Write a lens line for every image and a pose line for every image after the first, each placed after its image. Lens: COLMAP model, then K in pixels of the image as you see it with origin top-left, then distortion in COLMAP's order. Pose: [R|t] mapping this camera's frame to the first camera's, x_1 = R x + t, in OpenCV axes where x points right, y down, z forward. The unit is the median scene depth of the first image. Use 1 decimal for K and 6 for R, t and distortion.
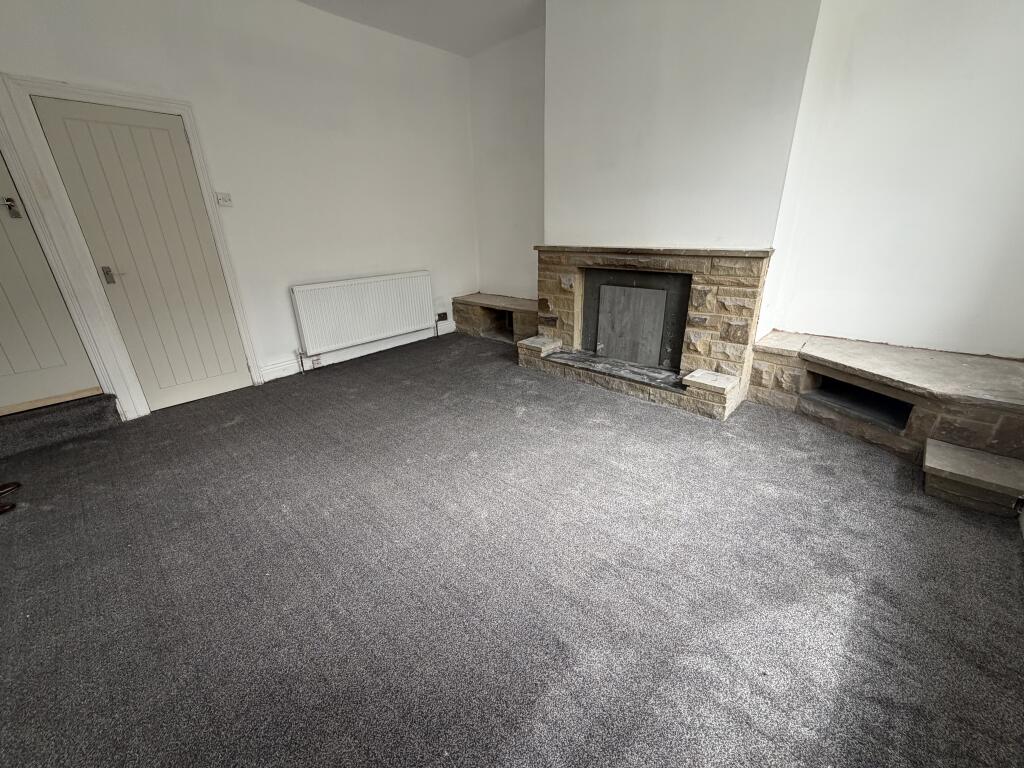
lens RADIAL K [[408.9, 0, 514.6], [0, 408.9, 386.6], [0, 0, 1]] dist [0.001084, 0.000050]
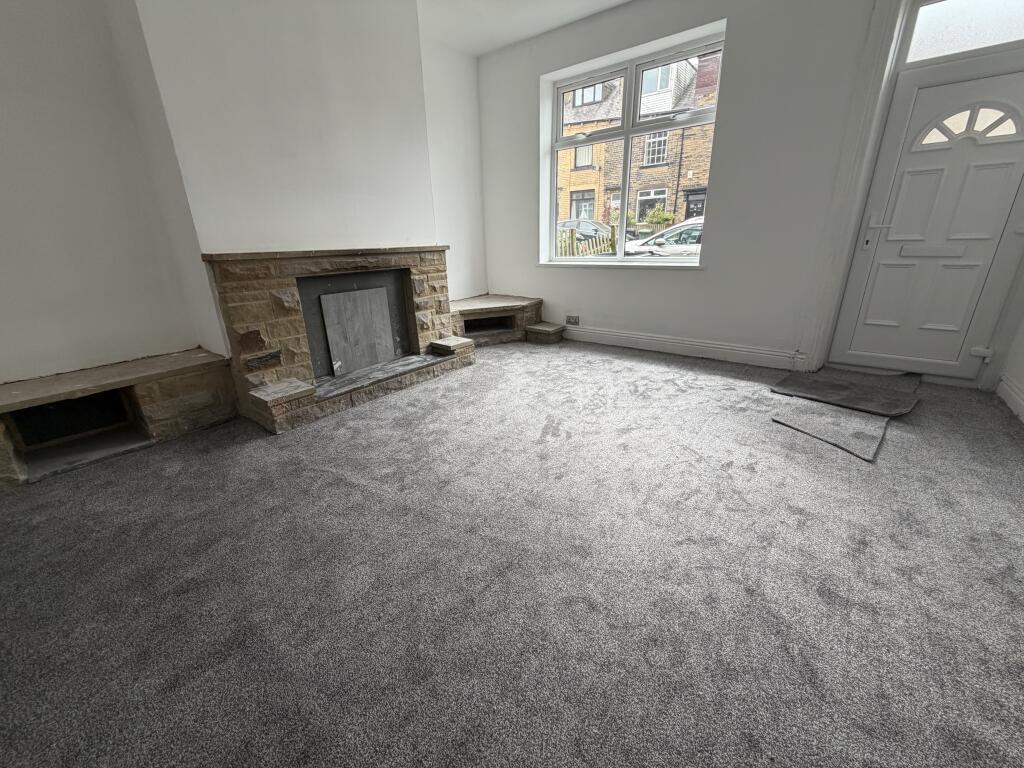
lens RADIAL K [[408.9, 0, 514.4], [0, 408.9, 383.1], [0, 0, 1]] dist [0.001084, 0.000050]
pose [[-0.088942, -0.310689, 0.946341, -0.774669], [0.392571, 0.862264, 0.319981, -0.229771], [-0.915411, 0.399966, 0.045276, 0.745389]]
